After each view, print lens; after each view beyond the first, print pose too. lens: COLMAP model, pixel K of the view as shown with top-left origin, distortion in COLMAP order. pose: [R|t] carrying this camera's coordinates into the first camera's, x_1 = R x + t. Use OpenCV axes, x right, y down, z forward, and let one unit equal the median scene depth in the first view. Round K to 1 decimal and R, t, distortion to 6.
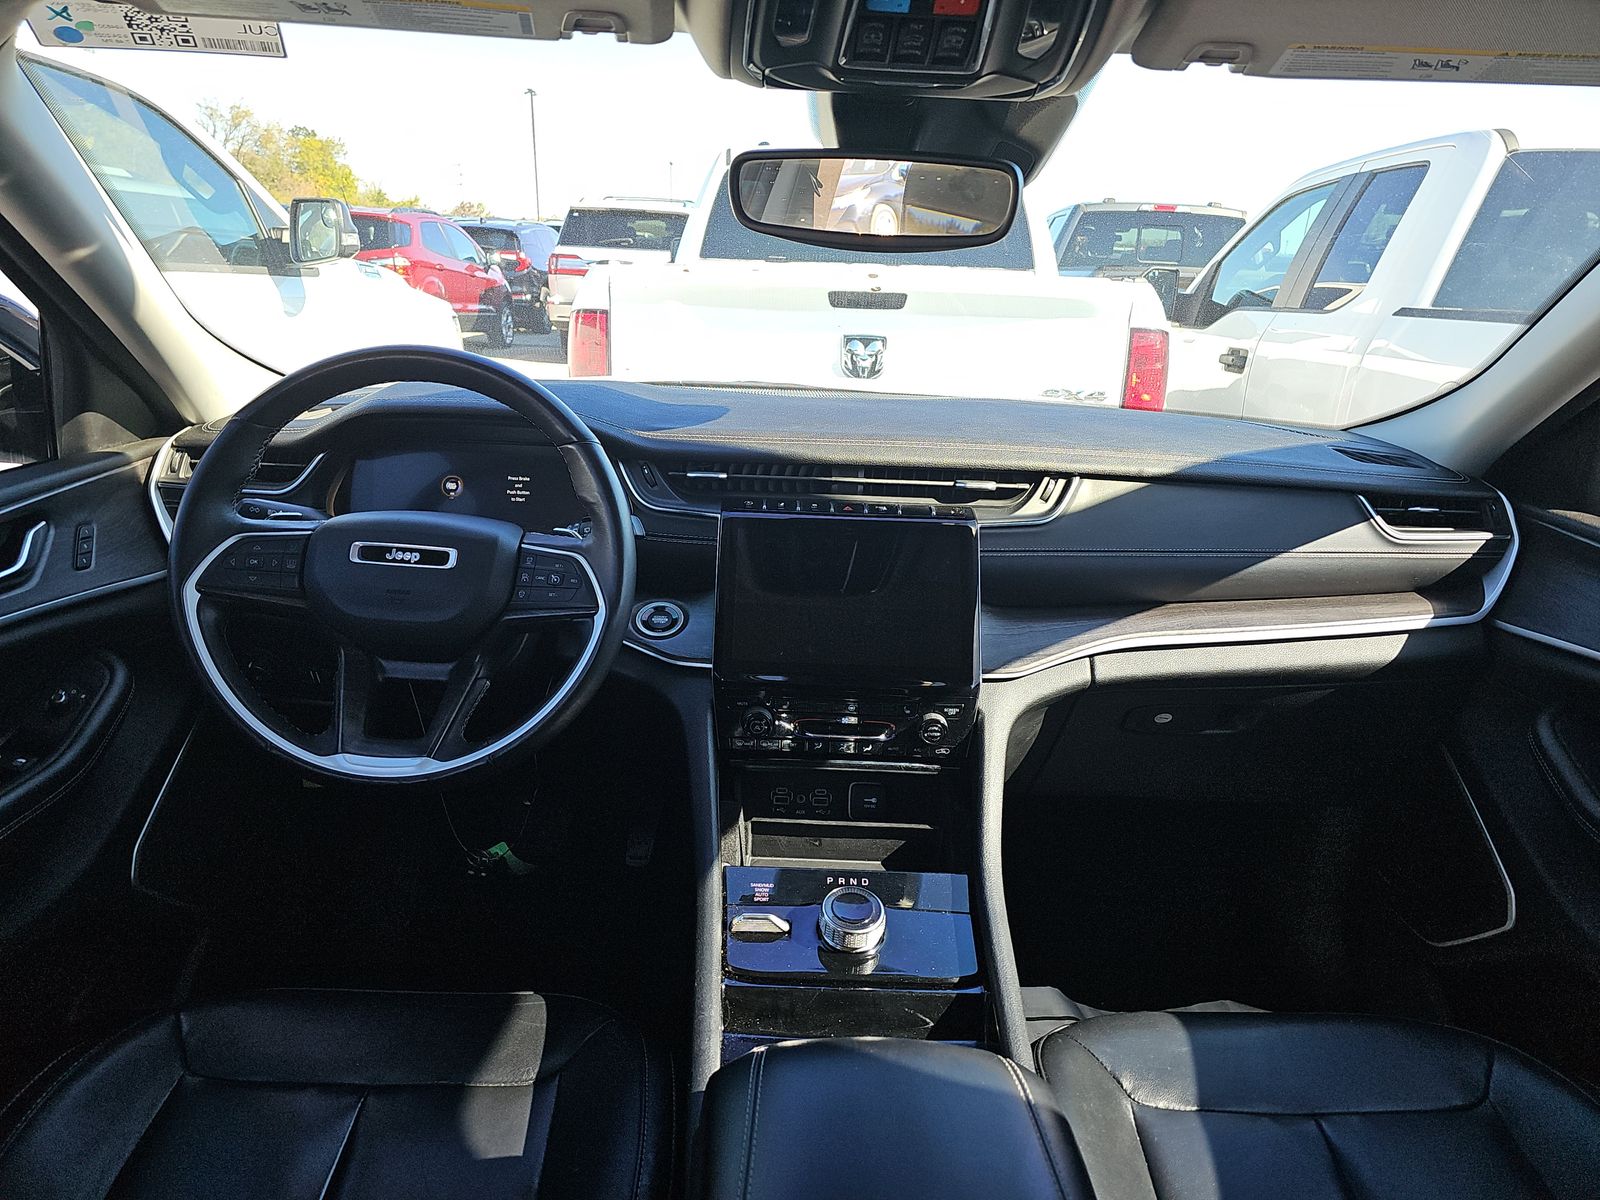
lens RADIAL K [[1066.2, 0, 797.5], [0, 1066.2, 605.9], [0, 0, 1]] dist [0.095615, -0.089965]
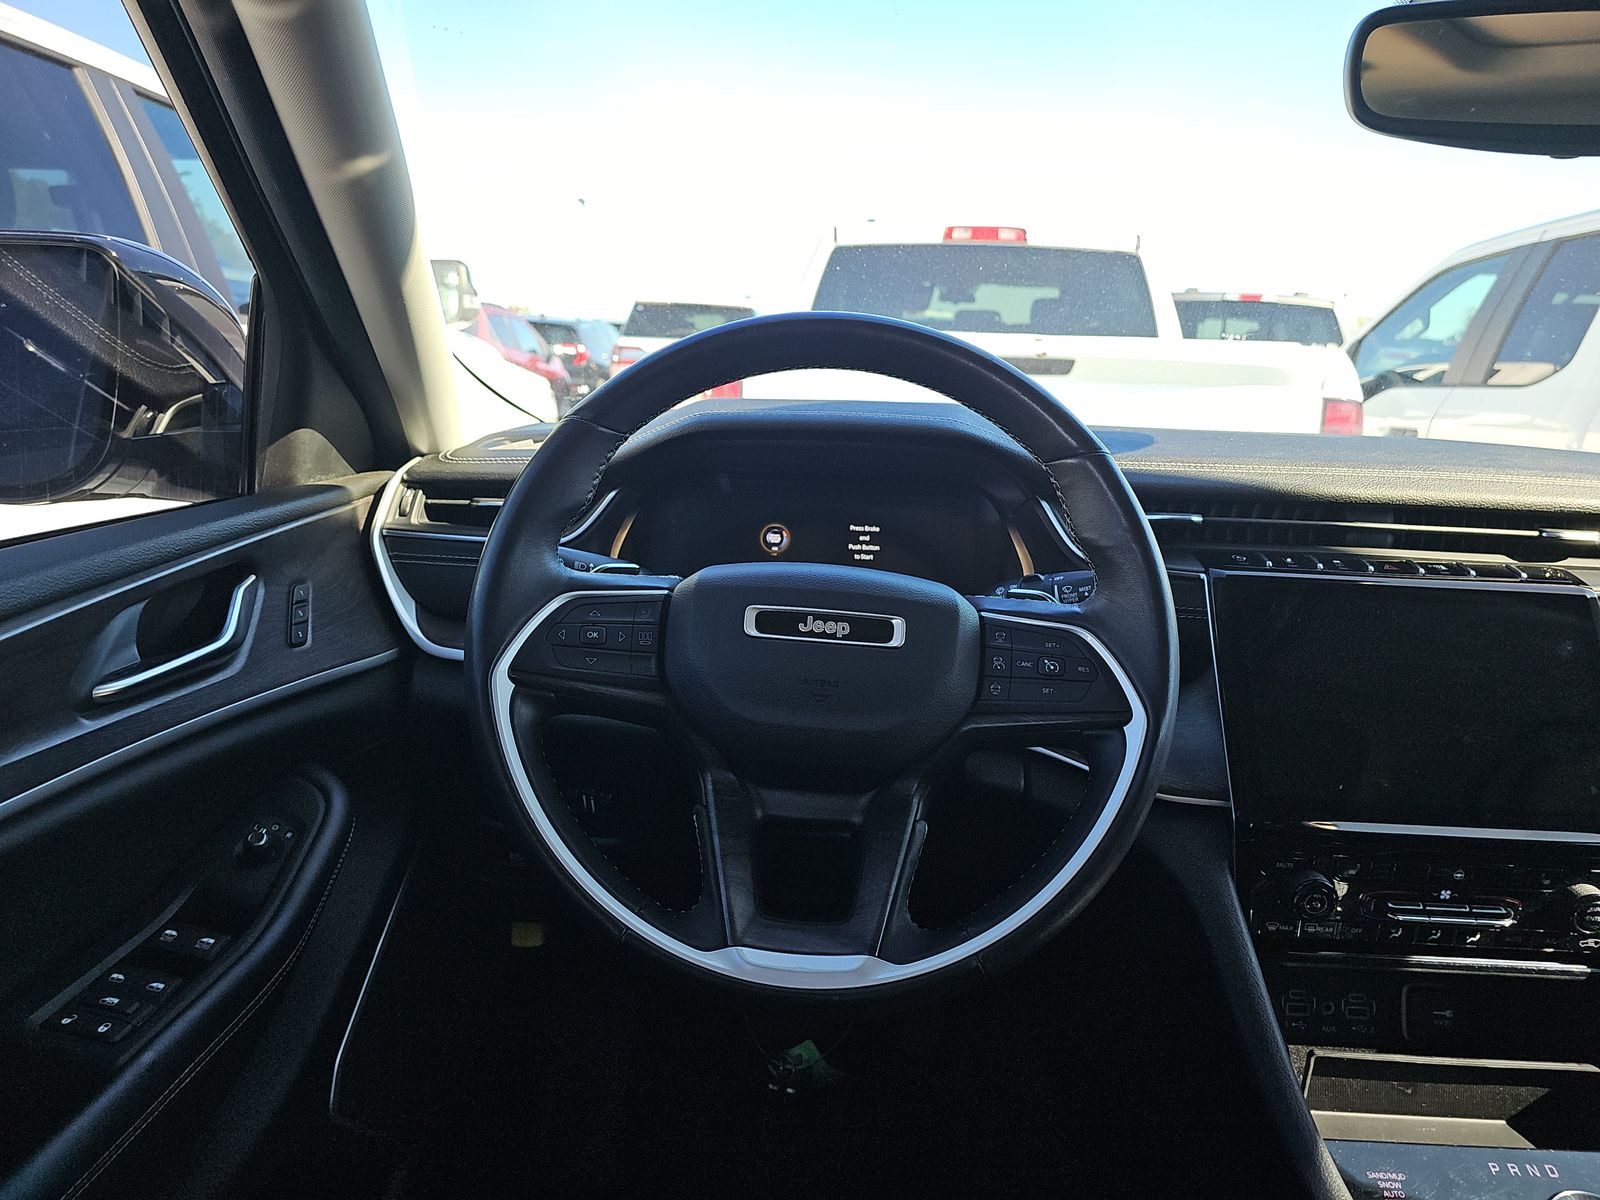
lens RADIAL K [[1066.2, 0, 797.5], [0, 1066.2, 605.9], [0, 0, 1]] dist [0.095615, -0.089965]
pose [[0.999665, 0.009315, -0.024161, -0.309267], [-0.011398, 0.996093, -0.087574, -0.002751], [0.023251, 0.087820, 0.995865, 0.311365]]
